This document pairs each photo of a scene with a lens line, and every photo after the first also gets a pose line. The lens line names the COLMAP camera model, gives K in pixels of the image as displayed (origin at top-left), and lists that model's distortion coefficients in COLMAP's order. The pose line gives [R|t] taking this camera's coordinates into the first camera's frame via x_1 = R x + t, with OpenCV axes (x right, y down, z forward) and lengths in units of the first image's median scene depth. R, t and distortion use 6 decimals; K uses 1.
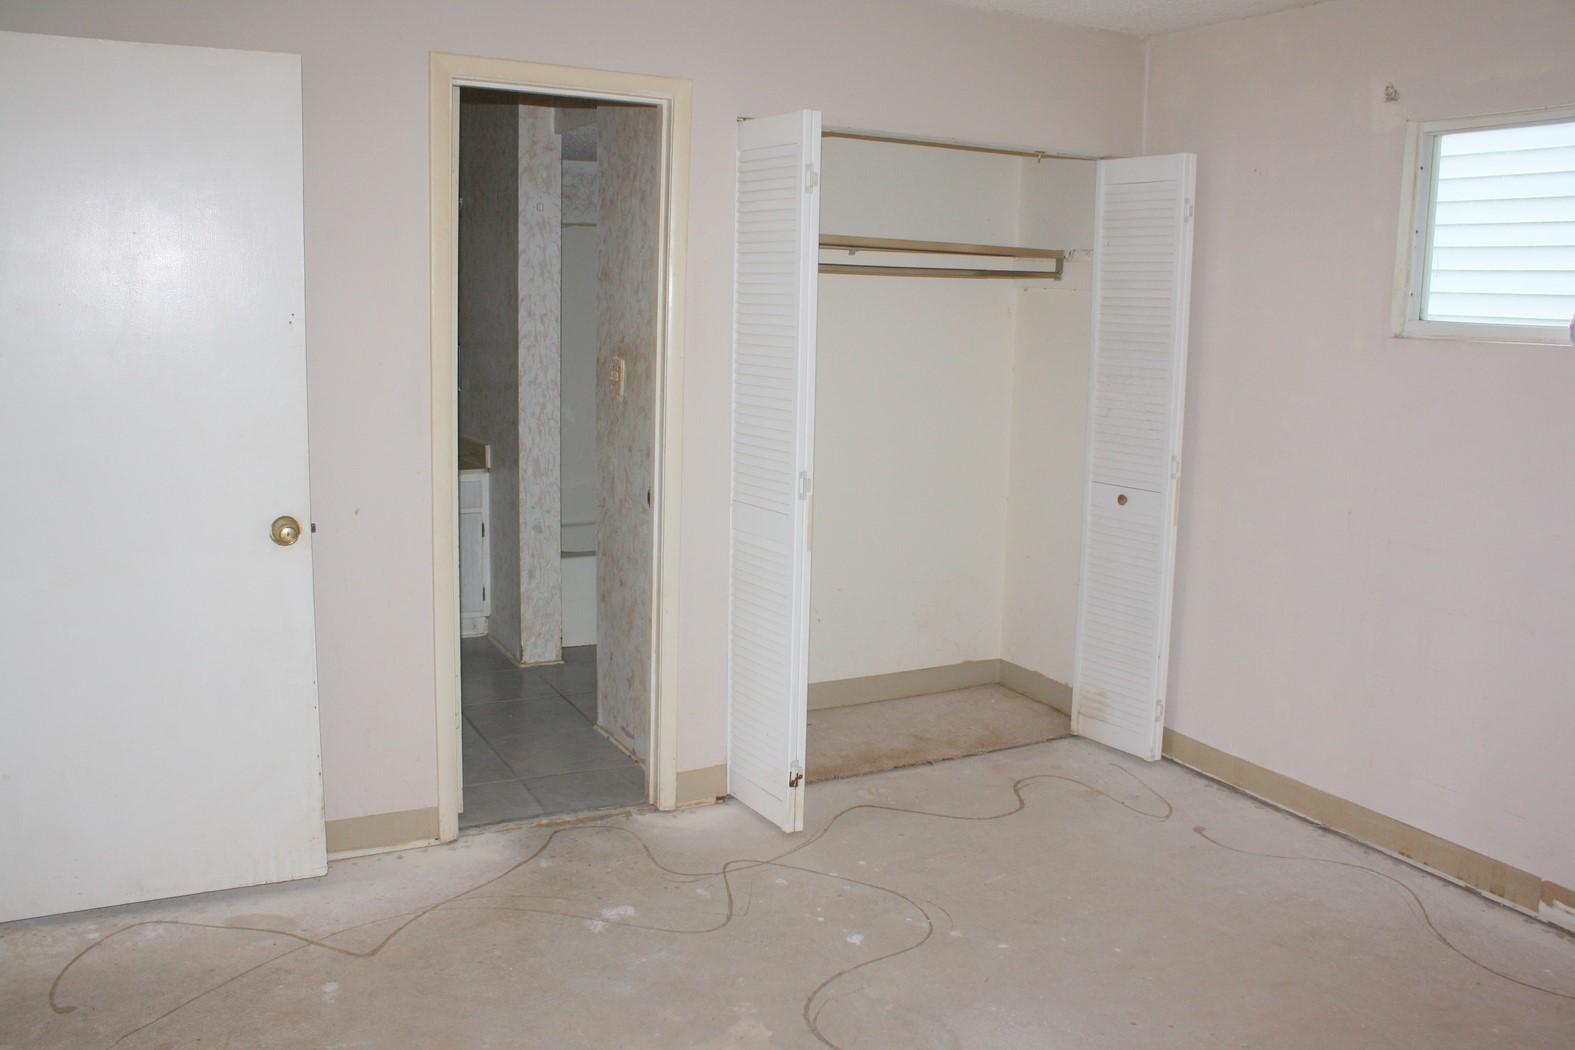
lens RADIAL K [[1356.9, 0, 787.2], [0, 1356.9, 524.6], [0, 0, 1]] dist [-0.129887, 0.092491]
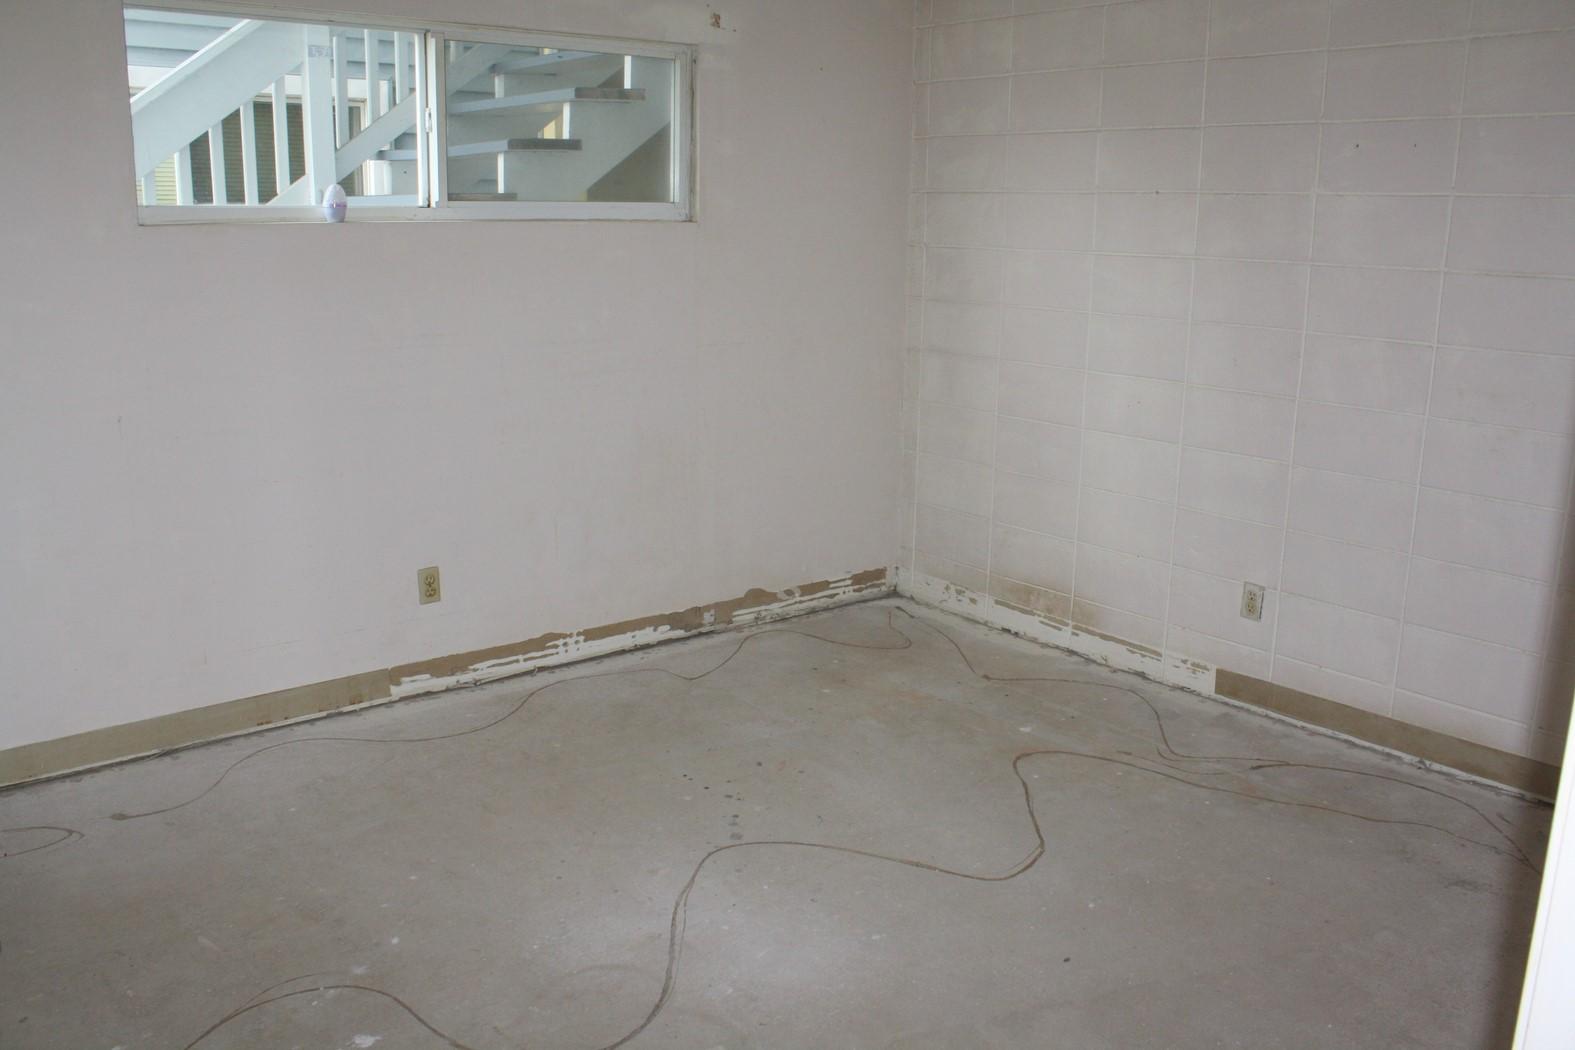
lens RADIAL K [[1356.9, 0, 786.4], [0, 1356.9, 525.0], [0, 0, 1]] dist [-0.129887, 0.092491]
pose [[-0.199677, -0.251731, 0.946975, -0.573842], [0.150117, 0.947169, 0.283436, -0.135008], [-0.968294, 0.198752, -0.151339, 0.733022]]
